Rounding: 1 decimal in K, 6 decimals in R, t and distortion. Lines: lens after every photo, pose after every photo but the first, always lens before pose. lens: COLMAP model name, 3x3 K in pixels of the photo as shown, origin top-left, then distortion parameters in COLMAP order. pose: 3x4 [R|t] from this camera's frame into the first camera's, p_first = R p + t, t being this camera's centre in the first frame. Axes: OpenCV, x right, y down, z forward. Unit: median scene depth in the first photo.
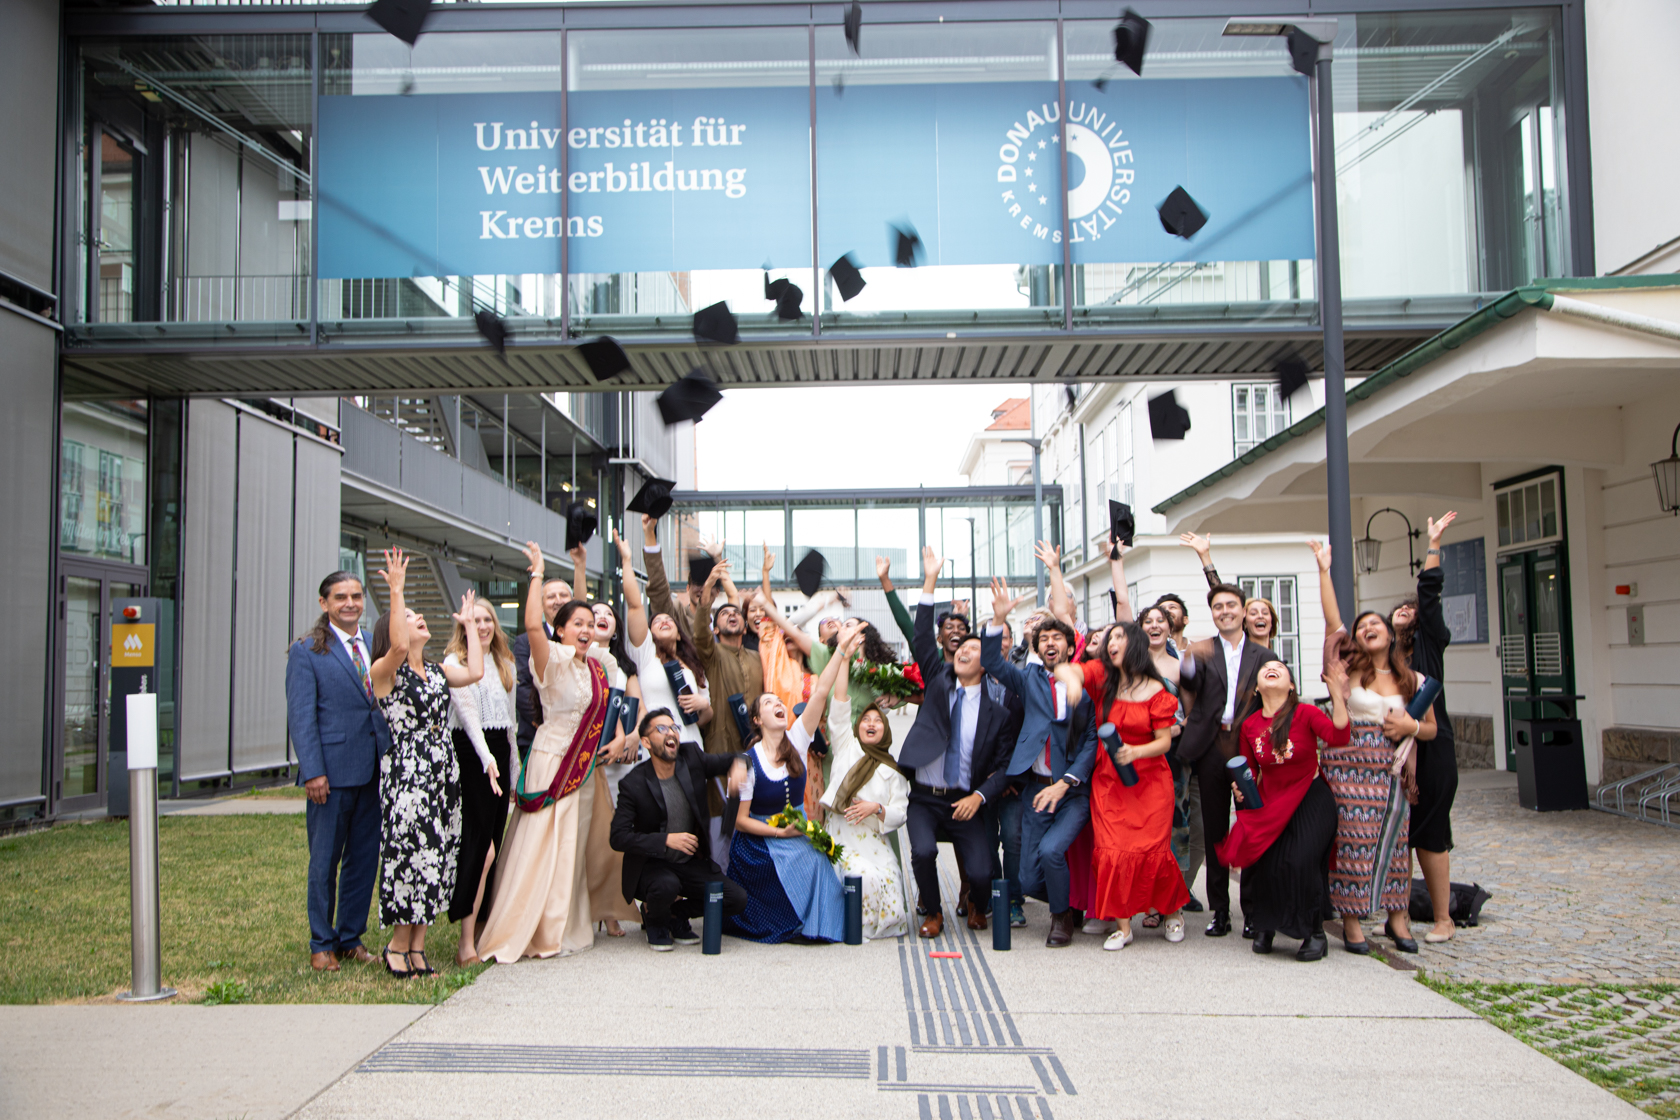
lens RADIAL K [[1662.0, 0, 840.0], [0, 1662.0, 560.0], [0, 0, 1]] dist [-0.007294, 0.124329]
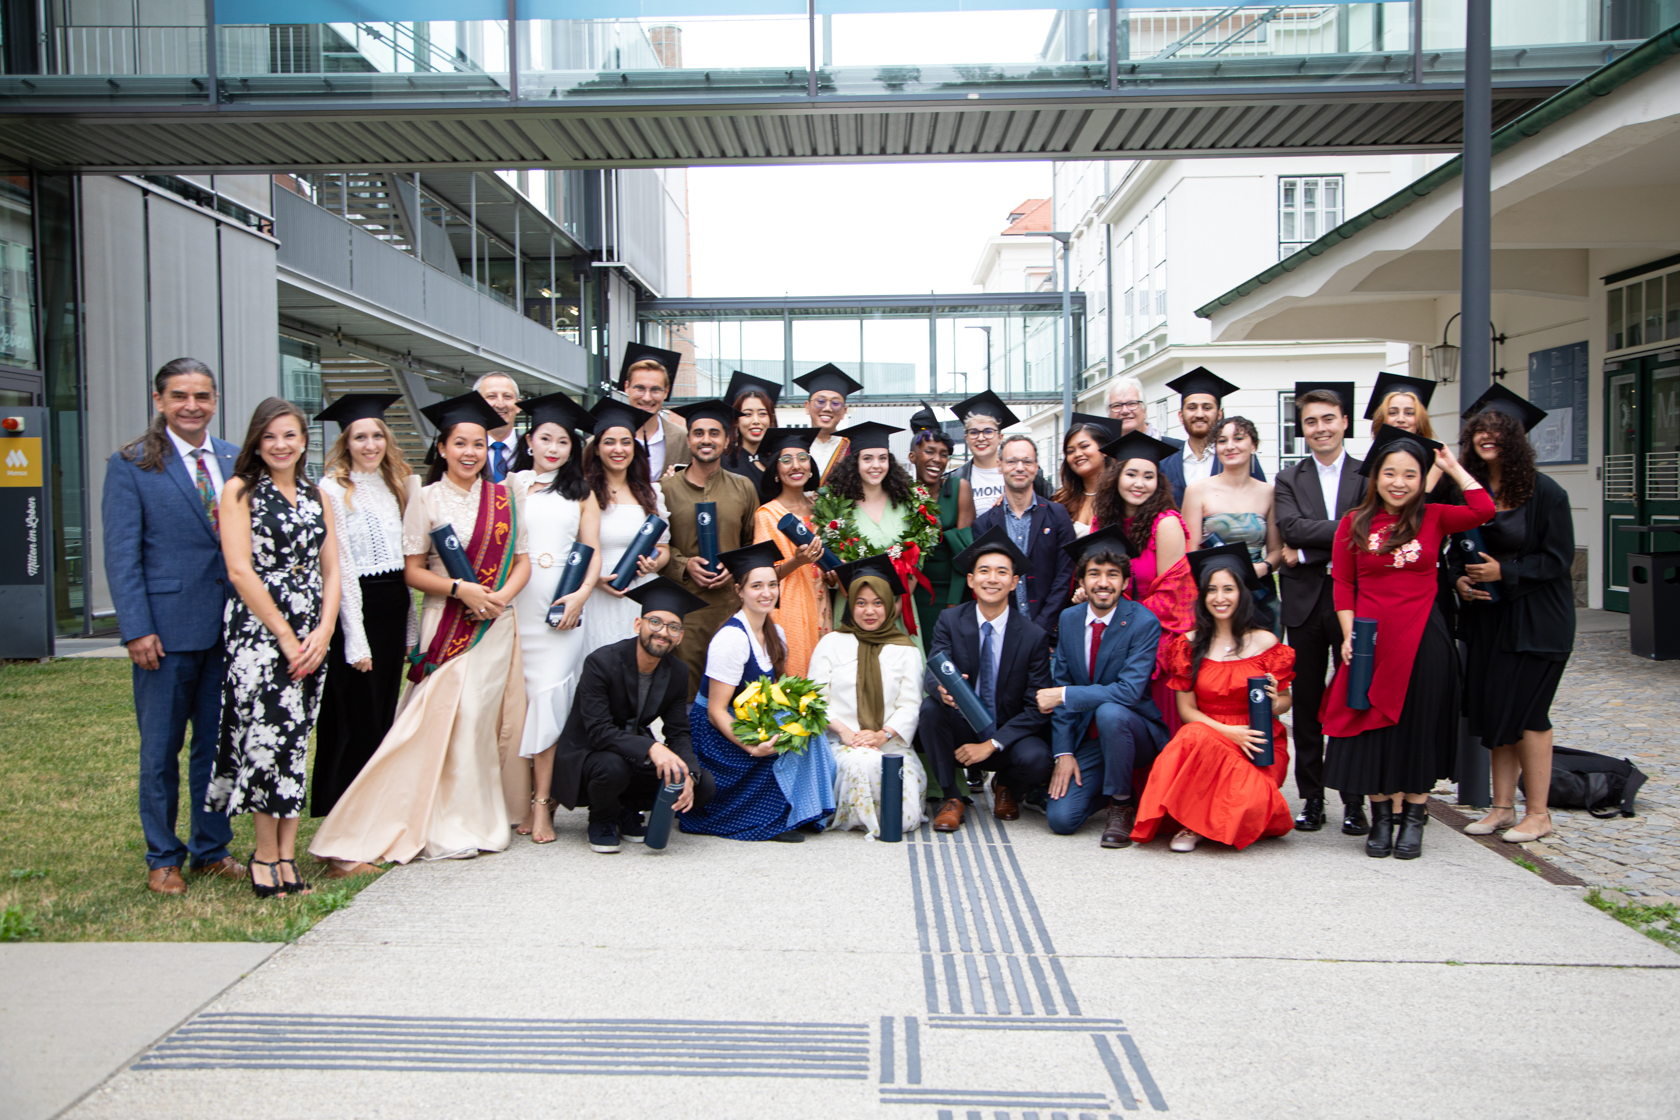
lens RADIAL K [[1662.0, 0, 840.0], [0, 1662.0, 560.0], [0, 0, 1]] dist [-0.007294, 0.124329]
pose [[0.999990, 0.002396, -0.003874, 0.003405], [-0.001969, 0.994301, 0.106593, 0.008471], [0.004107, -0.106585, 0.994295, 0.137964]]
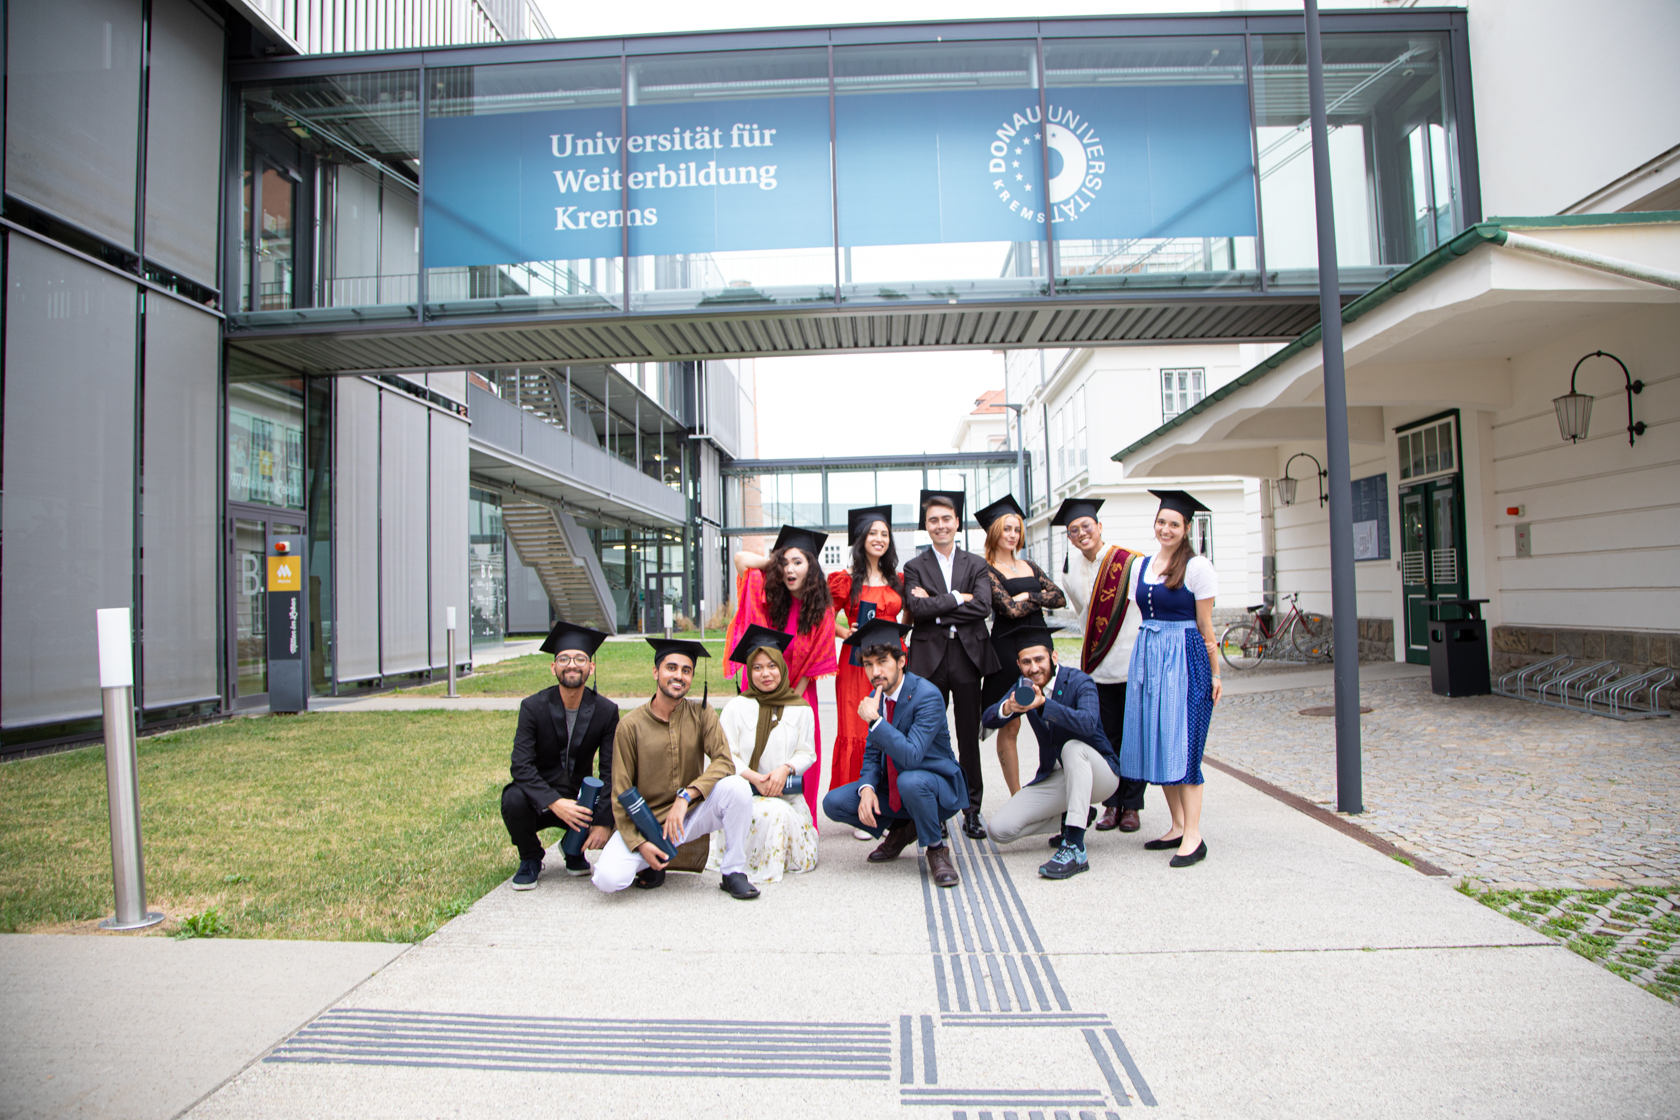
lens RADIAL K [[1119.6, 0, 845.0], [0, 1119.6, 565.3], [0, 0, 1]] dist [-0.130580, 0.080835]
pose [[0.999722, -0.012820, -0.019782, 0.004060], [0.013572, 0.999171, 0.038371, 0.019629], [0.019274, -0.038629, 0.999068, 0.206080]]
